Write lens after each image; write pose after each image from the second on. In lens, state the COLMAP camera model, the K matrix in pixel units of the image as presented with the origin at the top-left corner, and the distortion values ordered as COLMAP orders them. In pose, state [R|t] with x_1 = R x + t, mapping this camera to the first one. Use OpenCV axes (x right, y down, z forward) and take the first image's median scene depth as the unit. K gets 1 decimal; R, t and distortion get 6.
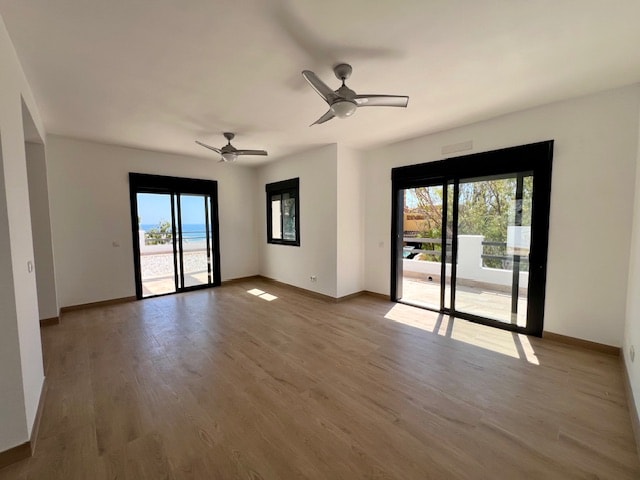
lens RADIAL K [[257.4, 0, 320.0], [0, 257.4, 240.0], [0, 0, 1]] dist [-0.002842, -0.000398]
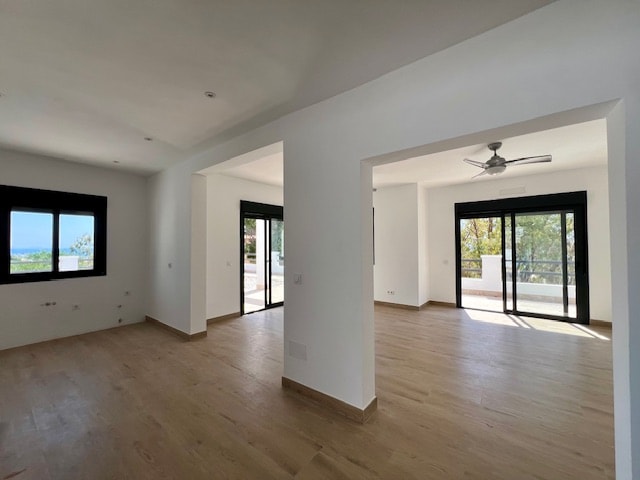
lens RADIAL K [[256.0, 0, 320.0], [0, 256.0, 240.0], [0, 0, 1]] dist [-0.007056, 0.000002]
pose [[0.987856, 0.006696, 0.155228, -0.648058], [0.008058, 0.995518, -0.094224, 0.024869], [-0.155163, 0.094330, 0.983375, -0.158142]]
